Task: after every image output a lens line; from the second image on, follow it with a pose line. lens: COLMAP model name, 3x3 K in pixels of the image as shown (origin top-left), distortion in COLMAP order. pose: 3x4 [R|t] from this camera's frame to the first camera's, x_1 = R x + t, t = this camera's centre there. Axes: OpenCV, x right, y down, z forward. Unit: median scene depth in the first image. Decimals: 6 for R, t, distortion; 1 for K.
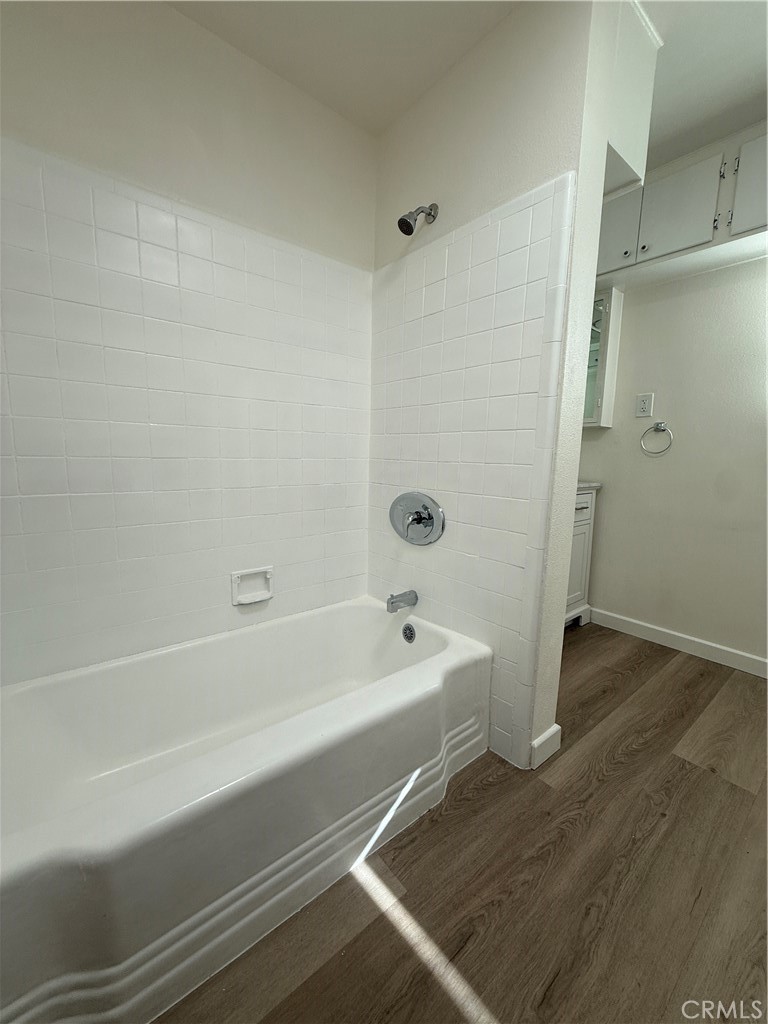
lens RADIAL K [[409.3, 0, 384.0], [0, 409.3, 512.0], [0, 0, 1]] dist [-0.001398, 0.000087]
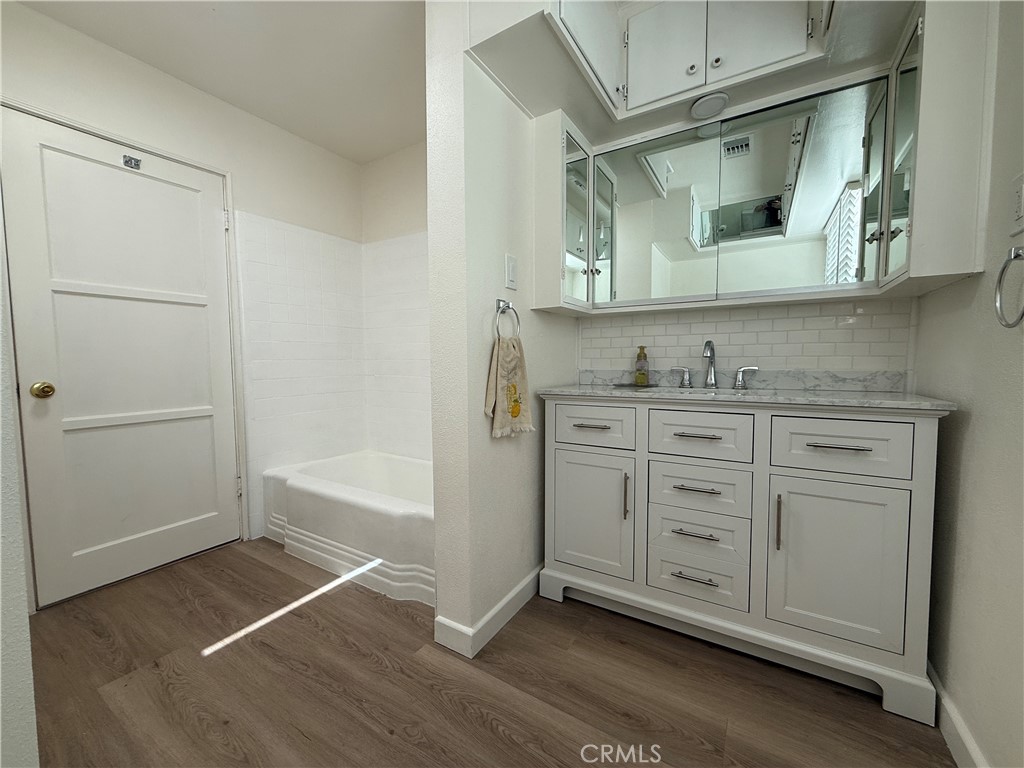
lens RADIAL K [[409.3, 0, 512.0], [0, 409.3, 384.0], [0, 0, 1]] dist [-0.001398, 0.000087]
pose [[0.324749, 0.039143, -0.944990, 1.744483], [-0.120365, 0.992730, -0.000243, -0.083756], [0.938110, 0.113822, 0.327100, 0.928759]]
